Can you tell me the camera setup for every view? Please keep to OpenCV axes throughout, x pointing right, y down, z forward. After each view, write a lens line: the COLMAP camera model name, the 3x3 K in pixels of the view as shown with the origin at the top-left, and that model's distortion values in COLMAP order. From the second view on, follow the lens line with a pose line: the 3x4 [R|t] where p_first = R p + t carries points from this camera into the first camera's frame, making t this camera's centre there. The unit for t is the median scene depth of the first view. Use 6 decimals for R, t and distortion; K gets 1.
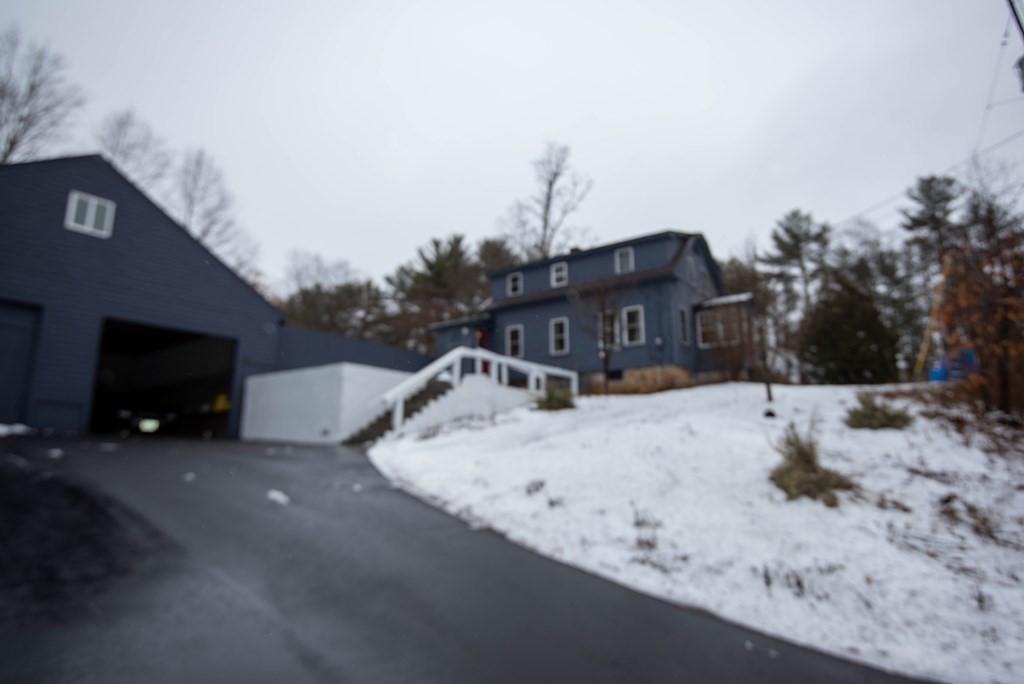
lens RADIAL K [[620.2, 0, 512.0], [0, 620.2, 342.0], [0, 0, 1]] dist [-0.000432, 0.000379]
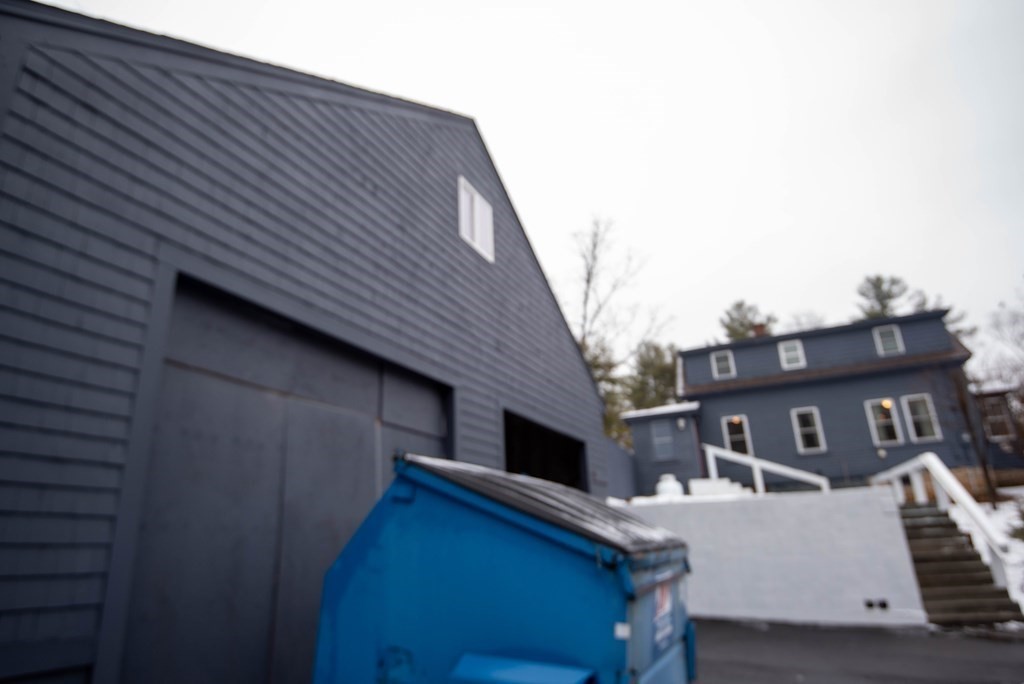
lens RADIAL K [[615.7, 0, 512.0], [0, 615.7, 342.0], [0, 0, 1]] dist [-0.002491, -0.000680]
pose [[0.967953, 0.033080, 0.248944, -0.489955], [0.000219, 0.991175, -0.132559, -0.016613], [-0.251132, 0.128365, 0.959403, 0.301002]]
